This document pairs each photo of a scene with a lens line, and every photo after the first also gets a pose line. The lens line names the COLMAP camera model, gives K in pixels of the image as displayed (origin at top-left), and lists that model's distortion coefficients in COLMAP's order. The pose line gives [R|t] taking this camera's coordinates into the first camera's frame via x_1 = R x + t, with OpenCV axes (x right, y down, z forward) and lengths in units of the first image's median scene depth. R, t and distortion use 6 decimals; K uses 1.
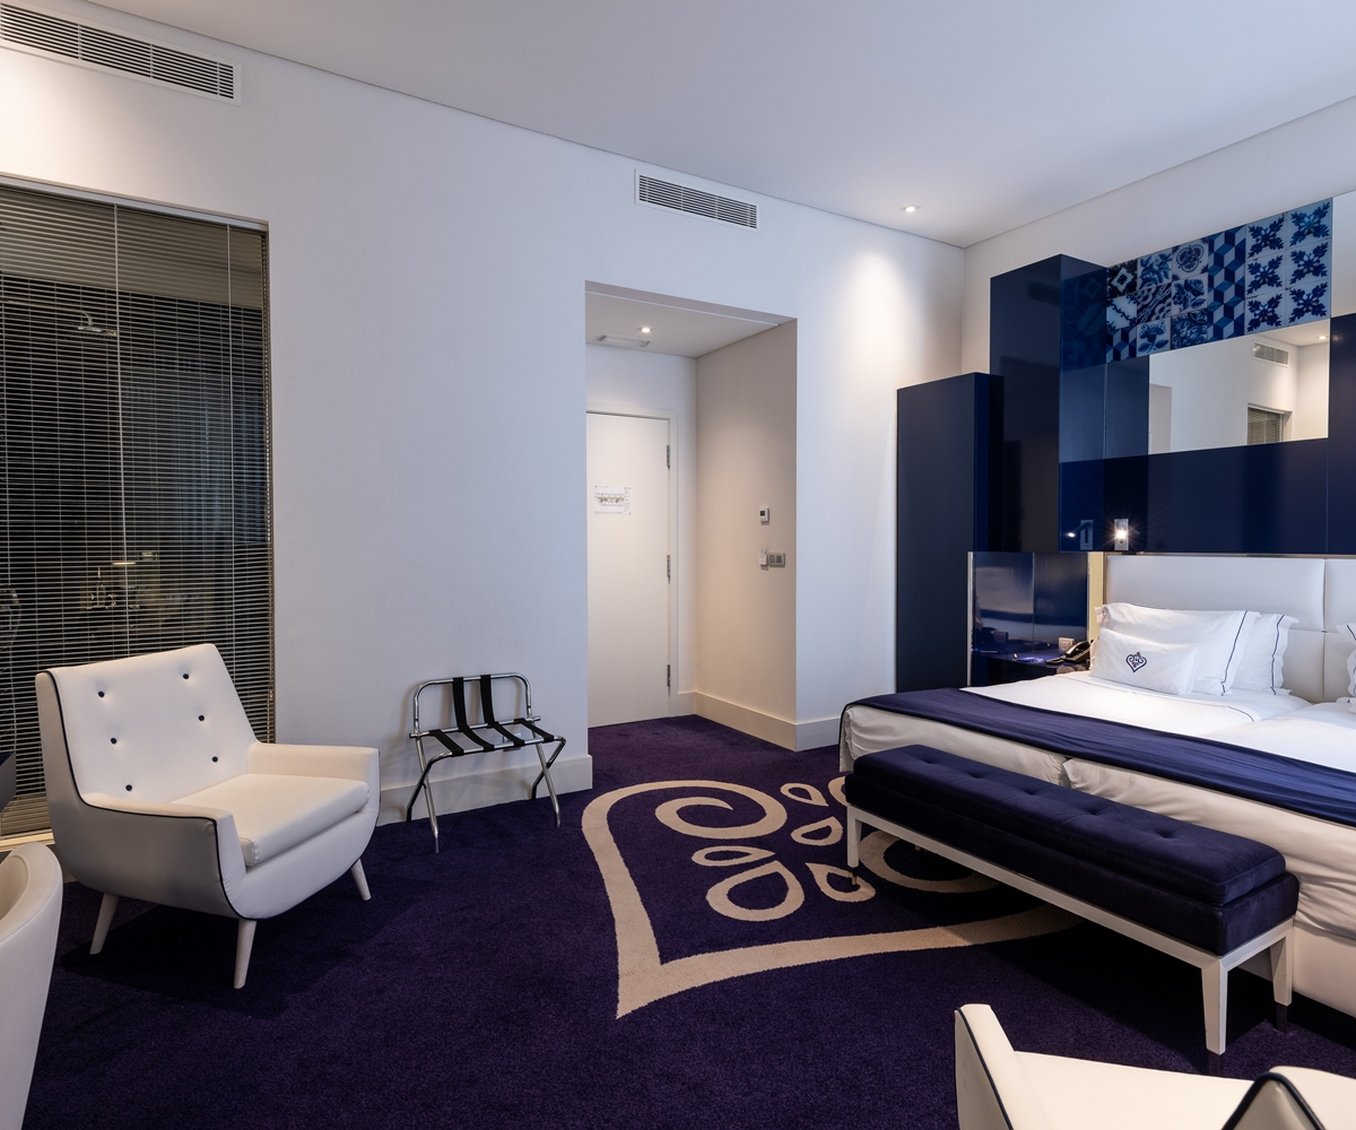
lens RADIAL K [[737.0, 0, 678.0], [0, 737.0, 565.0], [0, 0, 1]] dist [-0.003851, -0.001589]
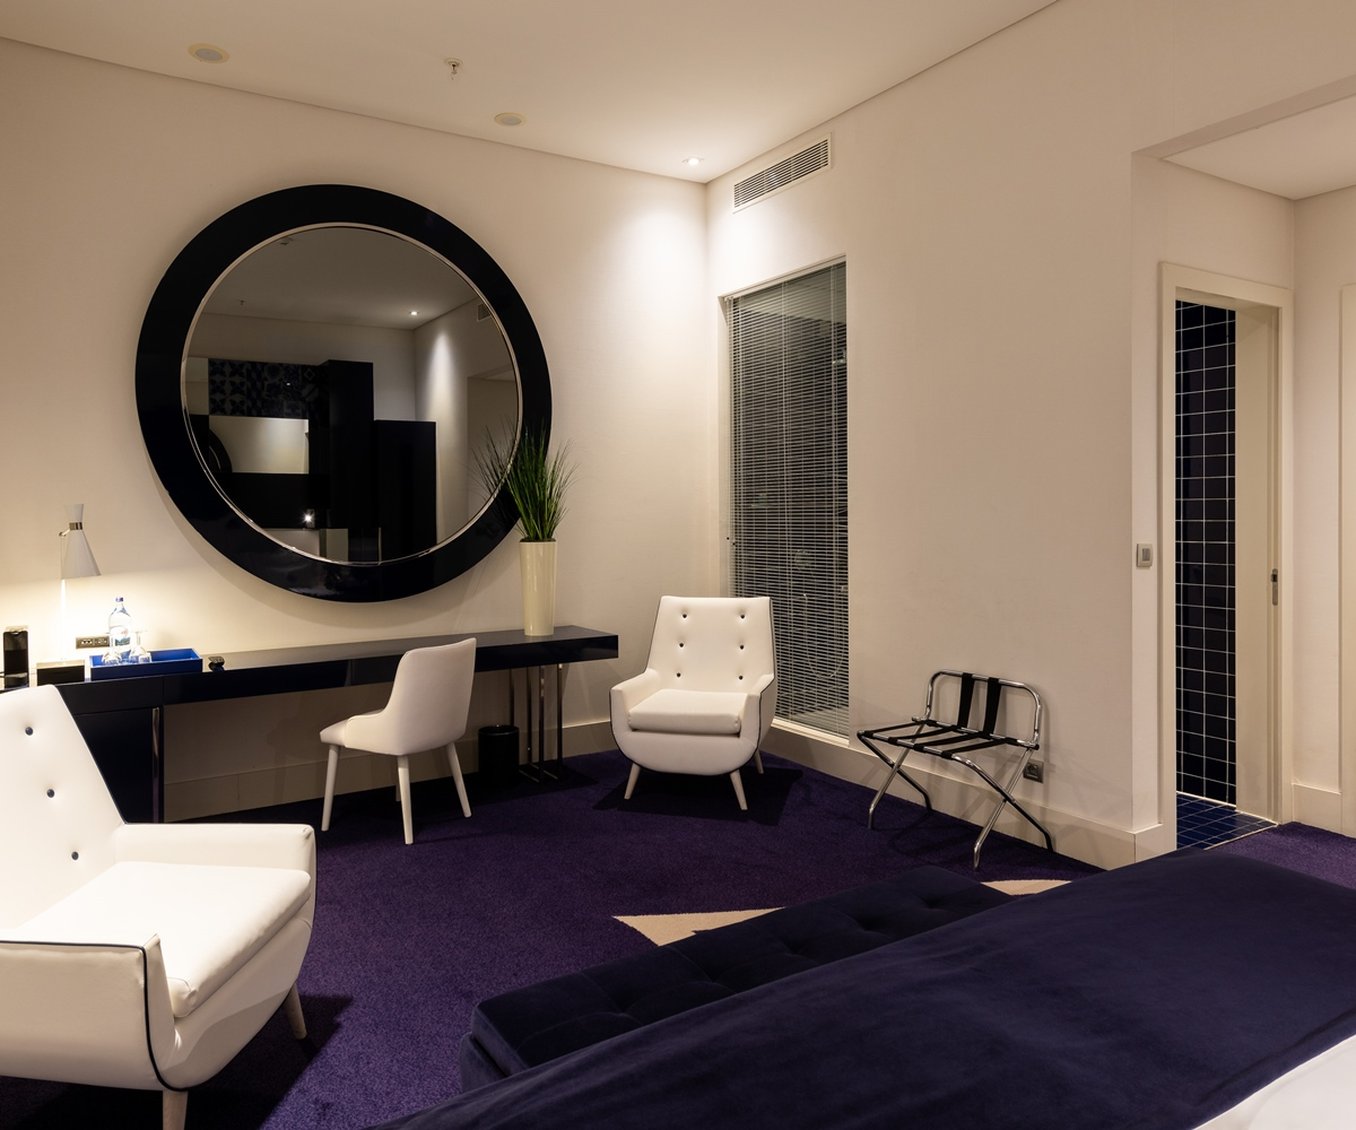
lens RADIAL K [[990.0, 0, 676.6], [0, 990.0, 527.6], [0, 0, 1]] dist [0.001068, -0.000491]
pose [[0.017378, 0.024398, -0.999551, 2.951970], [-0.028028, 0.999321, 0.023905, -0.148490], [0.999456, 0.027600, 0.018050, 1.999799]]
